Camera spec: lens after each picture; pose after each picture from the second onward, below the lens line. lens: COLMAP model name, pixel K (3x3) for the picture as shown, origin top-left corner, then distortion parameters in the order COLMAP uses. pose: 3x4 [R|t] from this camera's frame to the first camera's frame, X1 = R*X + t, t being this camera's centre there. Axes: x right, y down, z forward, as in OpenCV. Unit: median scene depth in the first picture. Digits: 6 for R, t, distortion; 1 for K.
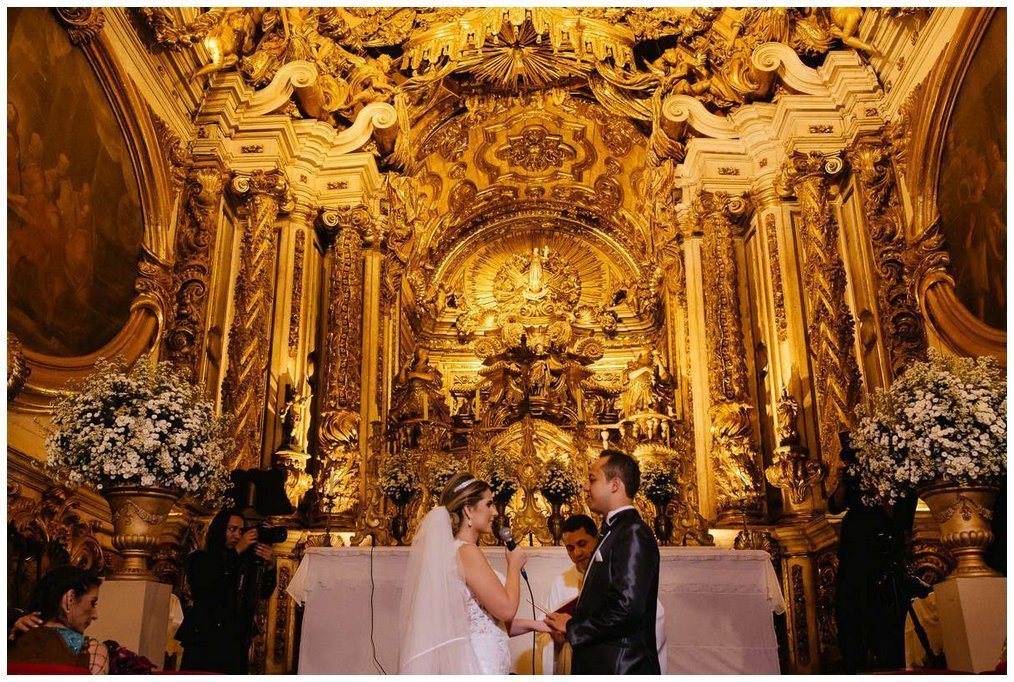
lens RADIAL K [[829.3, 0, 479.4], [0, 829.3, 368.4], [0, 0, 1]] dist [-0.005783, -0.059741]
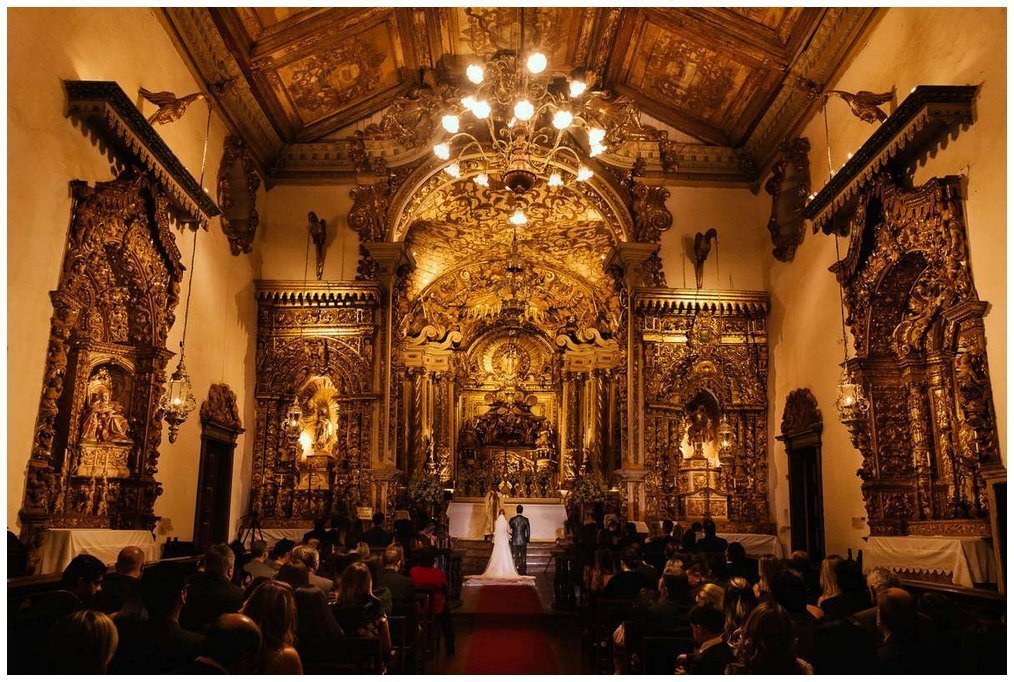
lens RADIAL K [[829.3, 0, 509.2], [0, 829.3, 332.5], [0, 0, 1]] dist [-0.005783, -0.059741]
pose [[0.997475, 0.019499, 0.068289, -0.137825], [-0.030018, 0.987210, 0.156575, -0.799714], [-0.064362, -0.158229, 0.985303, -1.830222]]
